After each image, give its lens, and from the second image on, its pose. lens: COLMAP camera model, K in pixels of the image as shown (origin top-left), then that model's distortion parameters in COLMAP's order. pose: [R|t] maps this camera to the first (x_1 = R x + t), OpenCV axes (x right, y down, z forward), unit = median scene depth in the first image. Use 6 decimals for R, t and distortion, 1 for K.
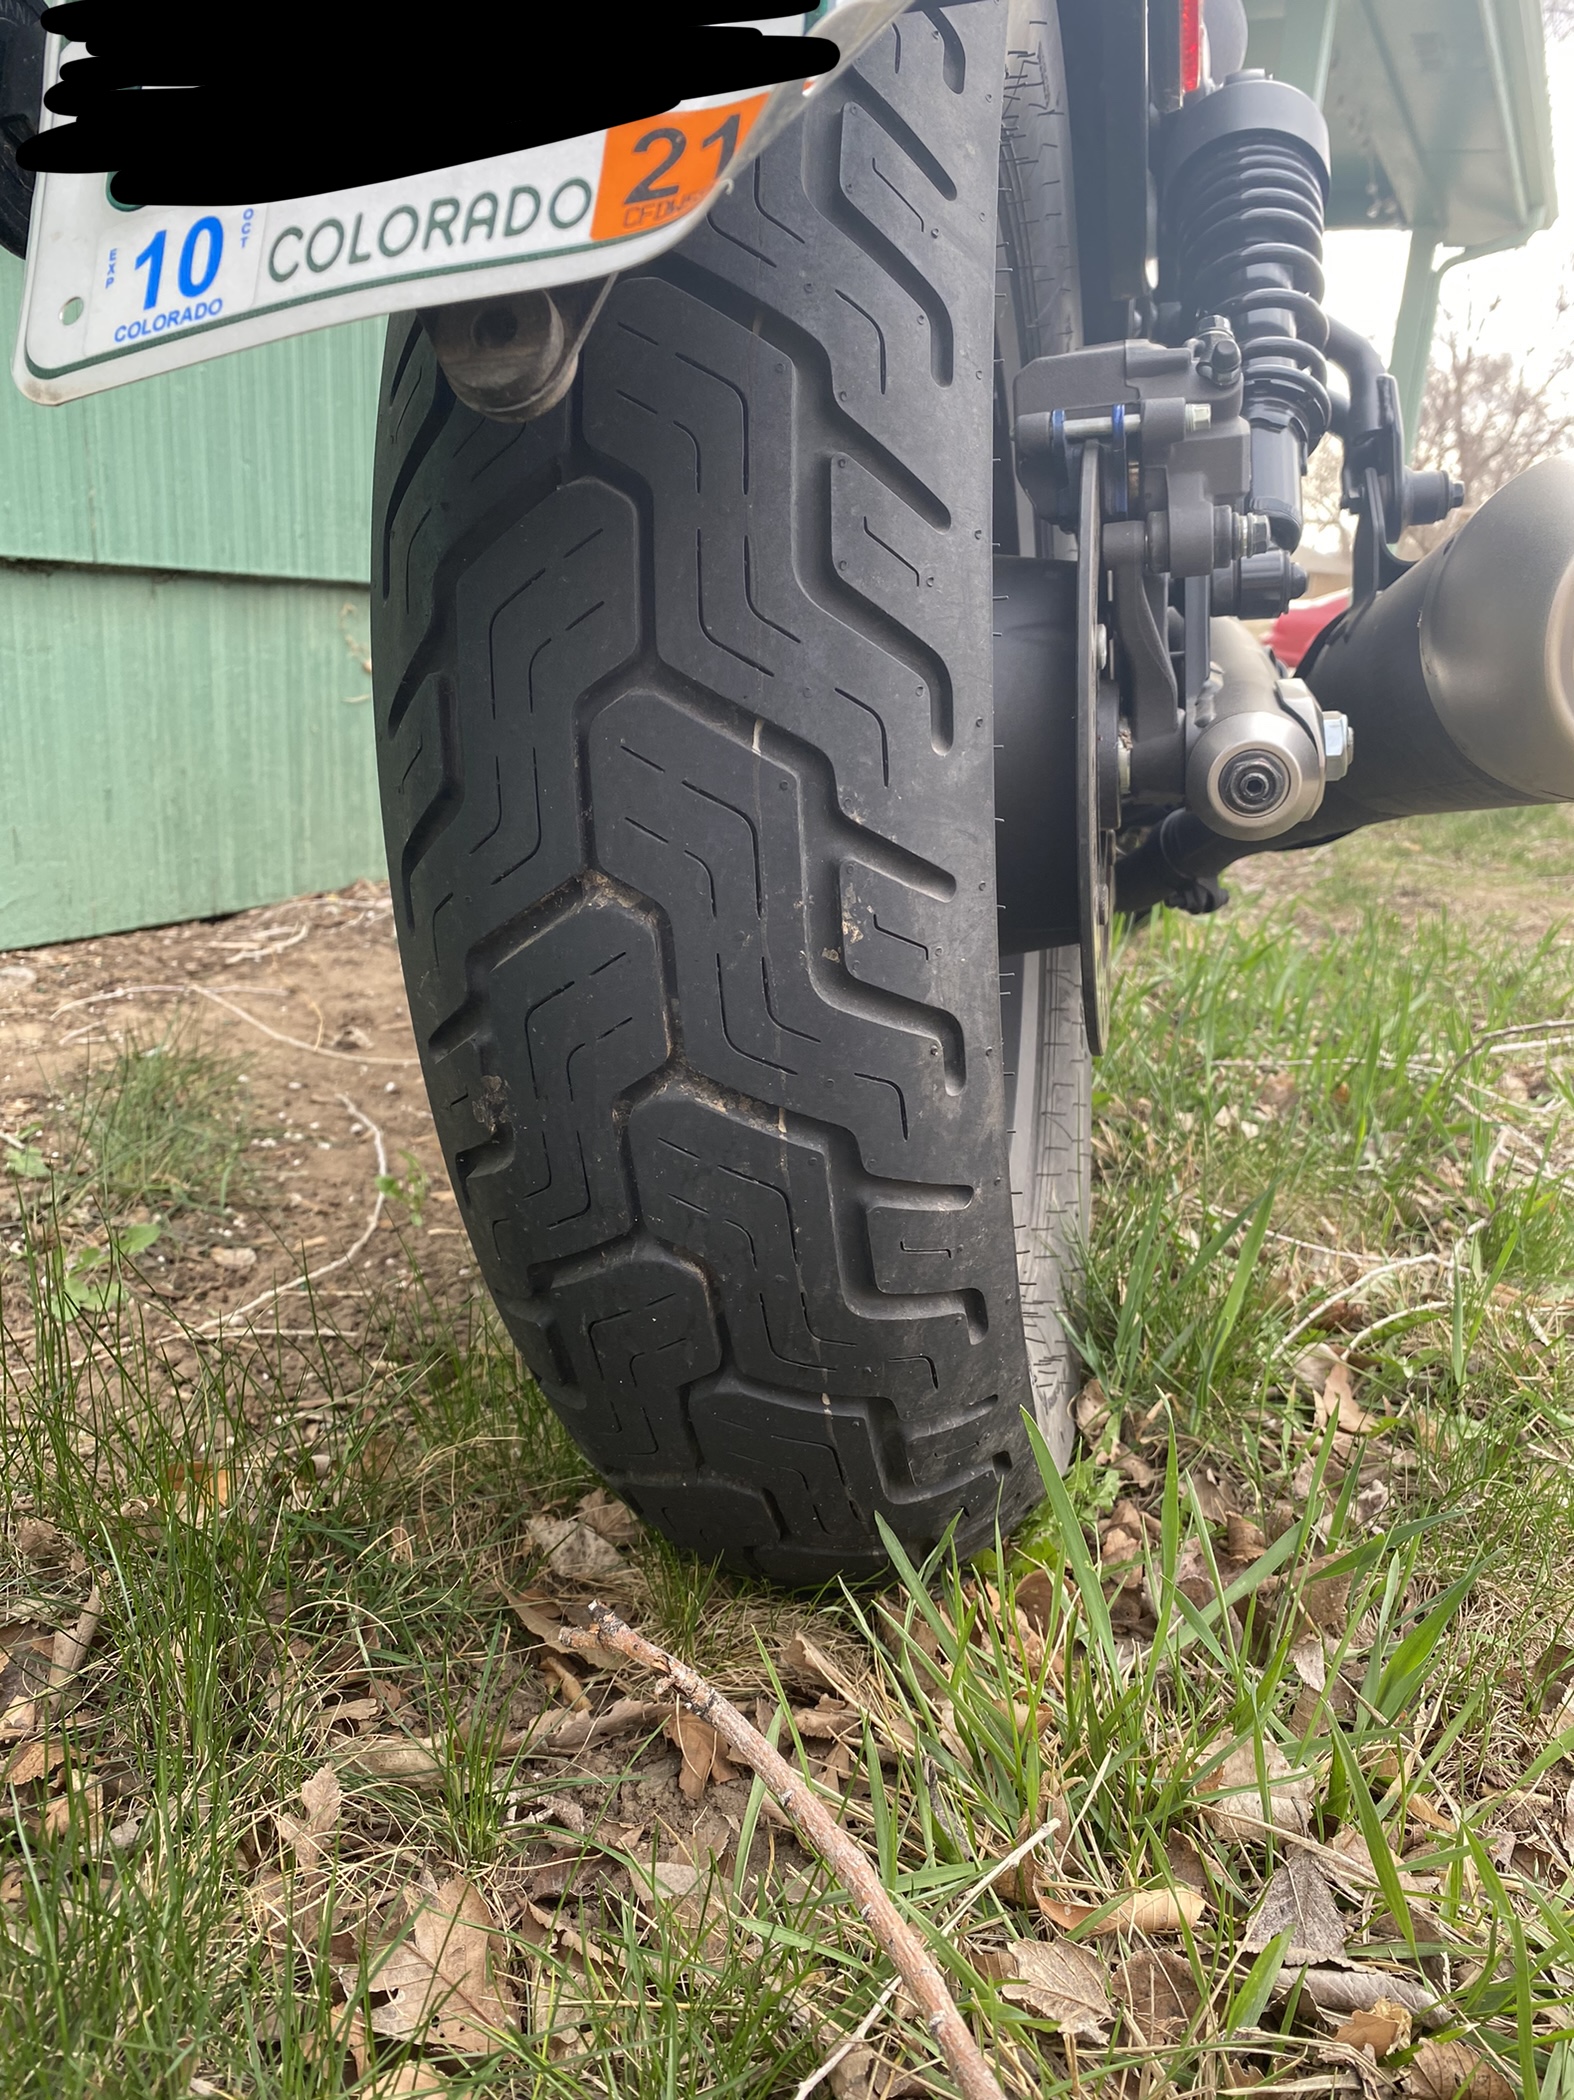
lens RADIAL K [[1593.5, 0, 787.0], [0, 1593.5, 1050.0], [0, 0, 1]] dist [0.000749, -0.007649]
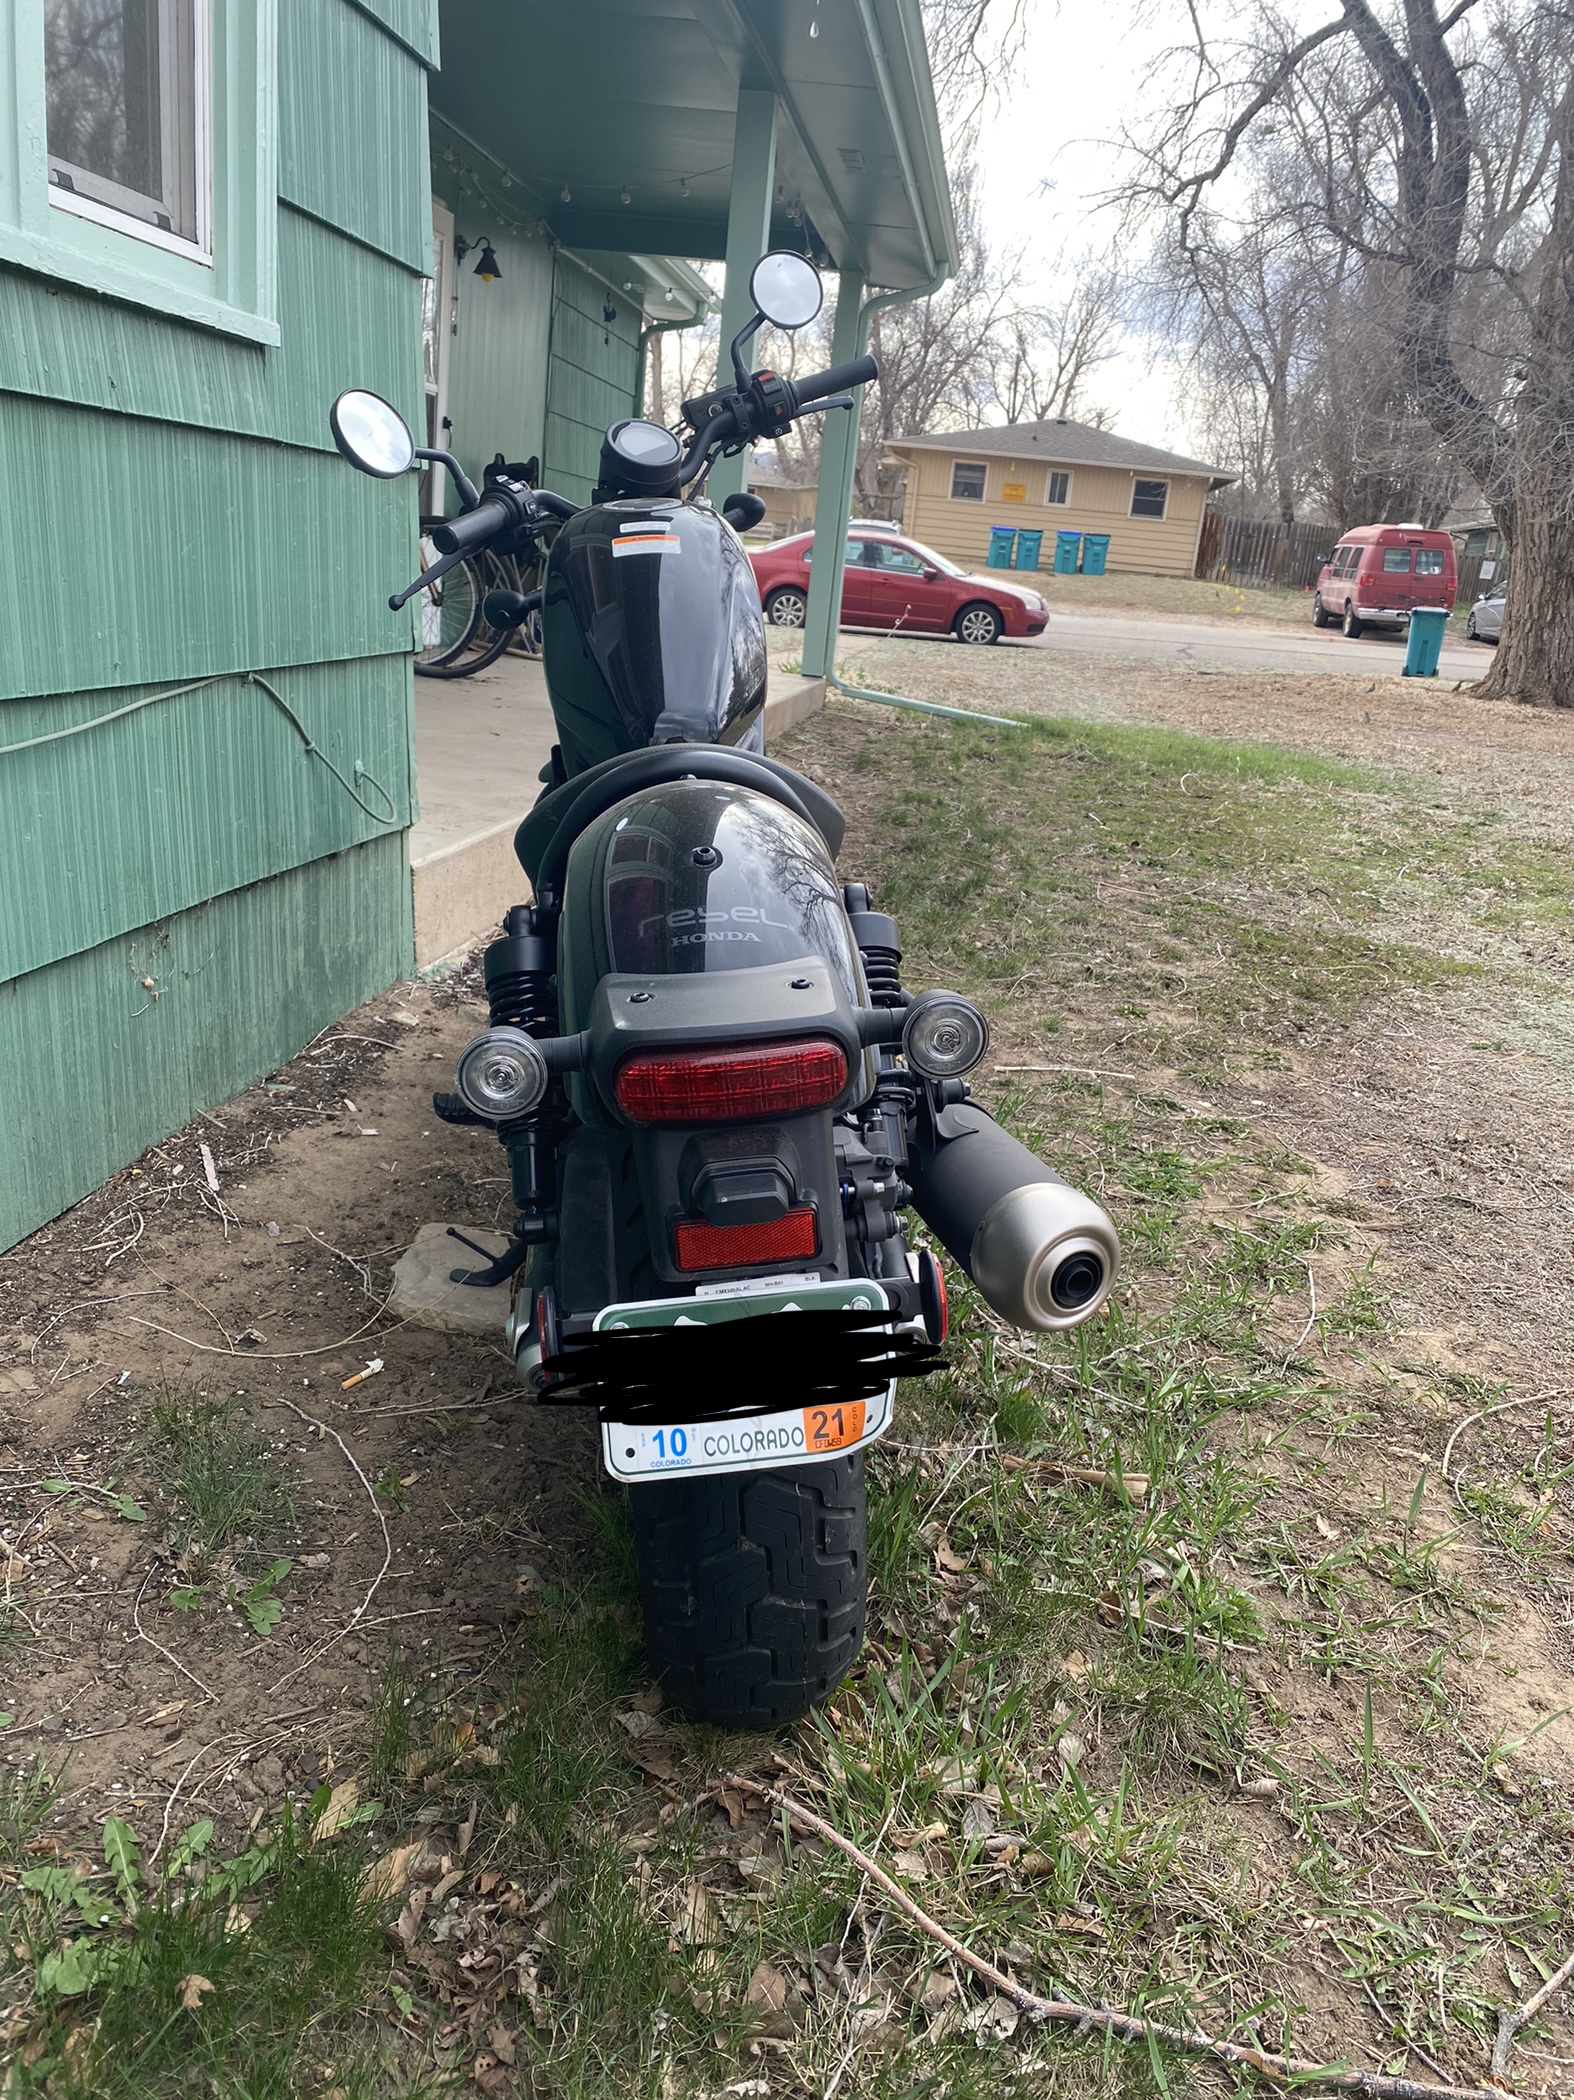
lens RADIAL K [[1593.5, 0, 787.0], [0, 1593.5, 1050.0], [0, 0, 1]] dist [0.000749, -0.007649]
pose [[0.946539, -0.086489, 0.310778, -0.714106], [0.066999, 0.995088, 0.072872, -0.985051], [-0.315554, -0.048154, 0.947685, -1.416026]]
